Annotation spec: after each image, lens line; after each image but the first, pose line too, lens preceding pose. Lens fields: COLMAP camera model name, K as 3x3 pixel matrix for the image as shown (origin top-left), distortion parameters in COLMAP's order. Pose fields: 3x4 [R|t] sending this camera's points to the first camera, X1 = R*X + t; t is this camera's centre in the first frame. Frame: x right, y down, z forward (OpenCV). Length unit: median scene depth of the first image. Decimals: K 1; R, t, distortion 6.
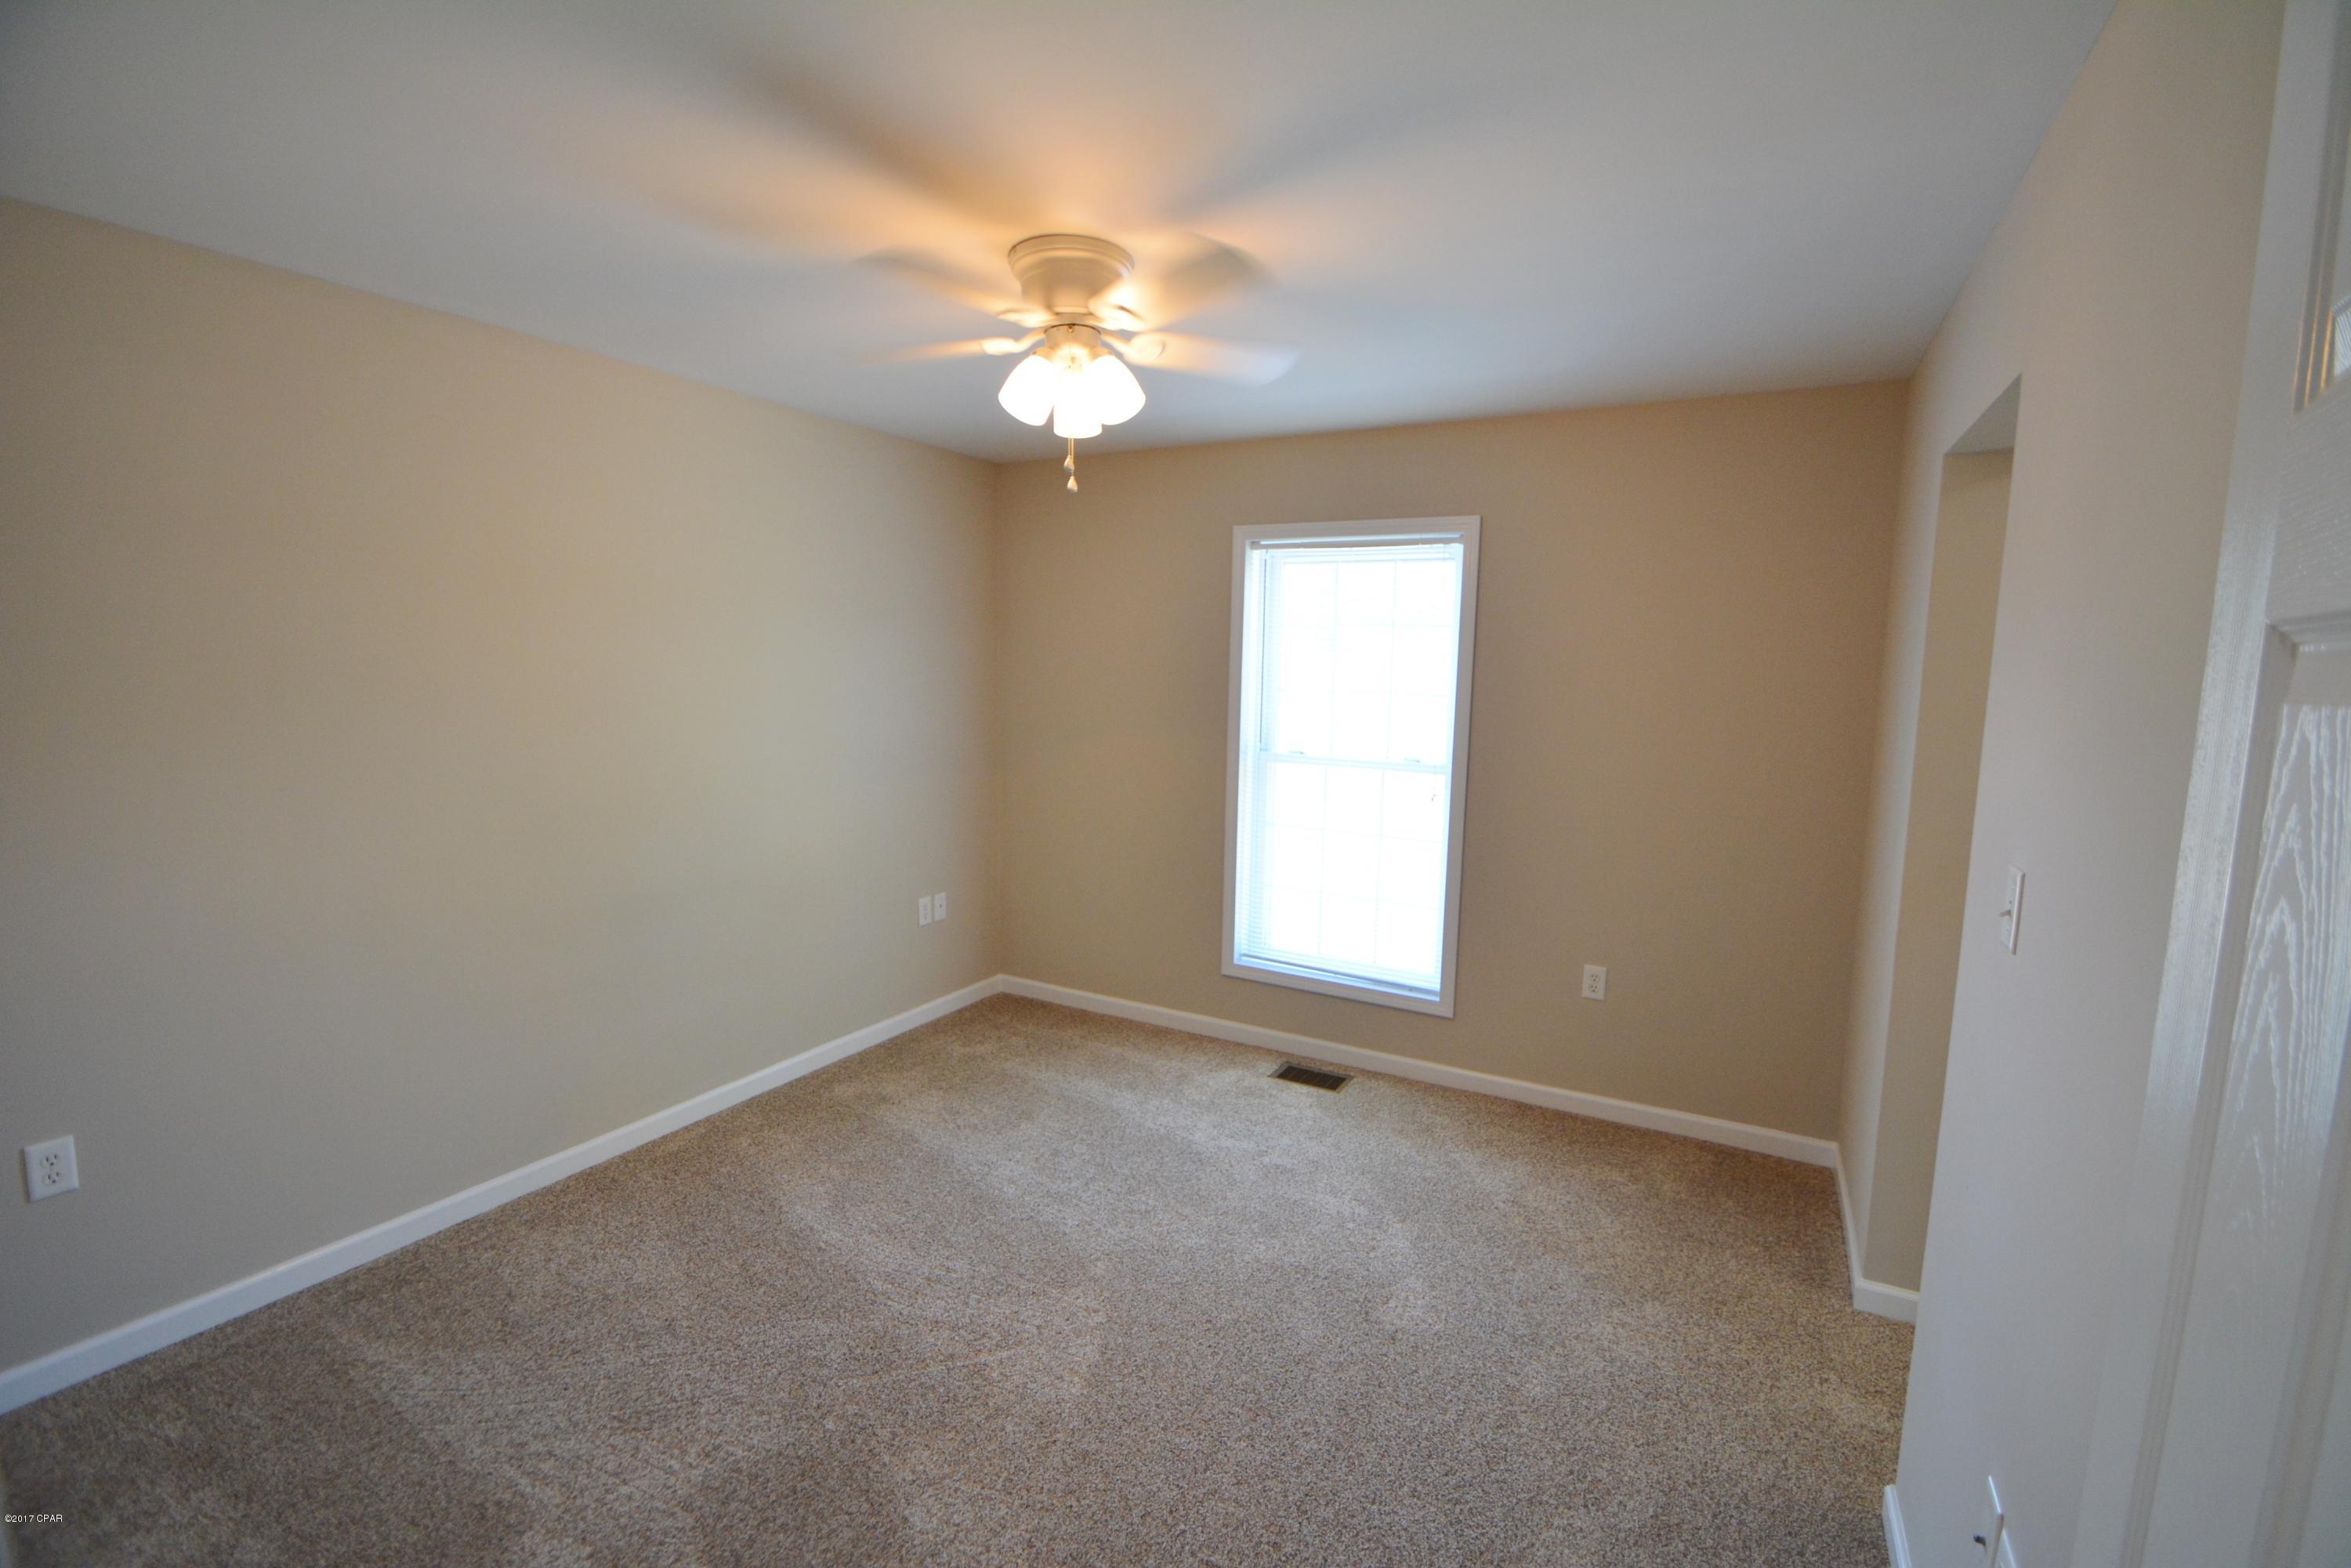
lens RADIAL K [[1034.0, 0, 1187.7], [0, 1034.0, 778.6], [0, 0, 1]] dist [-0.000023, -0.008866]
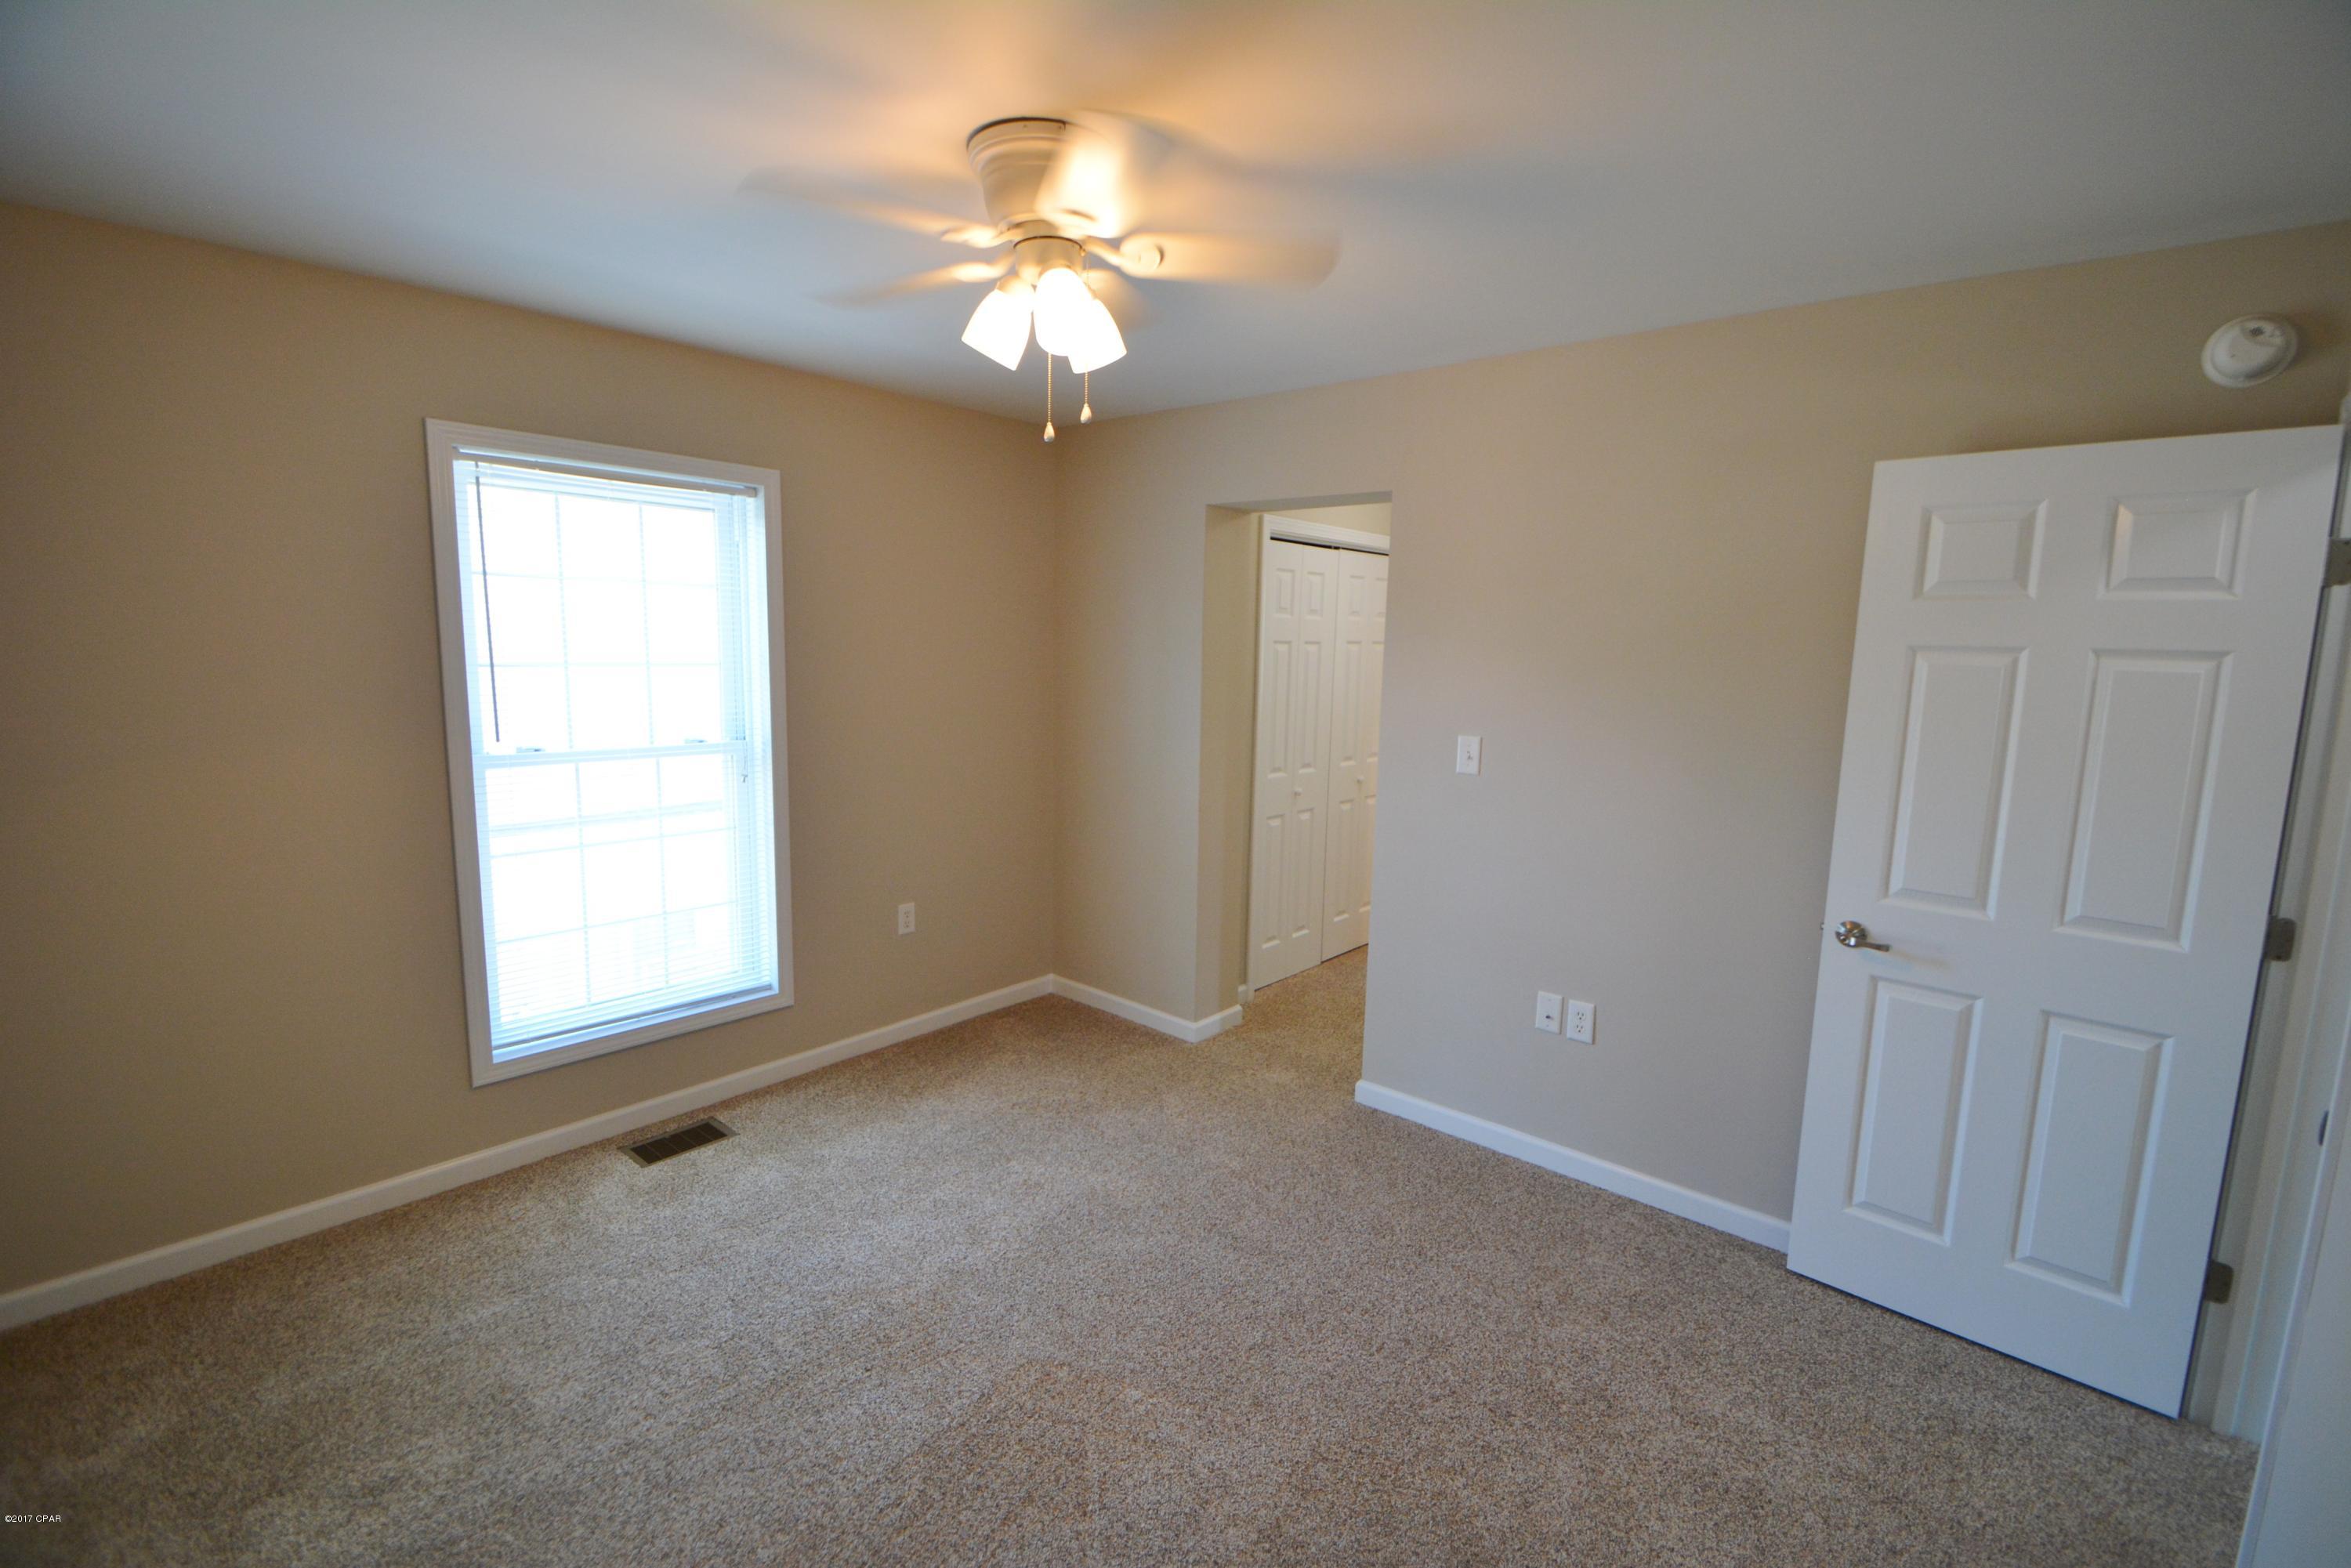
lens RADIAL K [[1034.0, 0, 1187.7], [0, 1034.0, 778.6], [0, 0, 1]] dist [-0.000023, -0.008866]
pose [[0.211982, -0.146678, 0.966204, -0.551278], [0.095567, 0.987045, 0.128875, -0.060289], [-0.972590, 0.065018, 0.223253, 0.422885]]
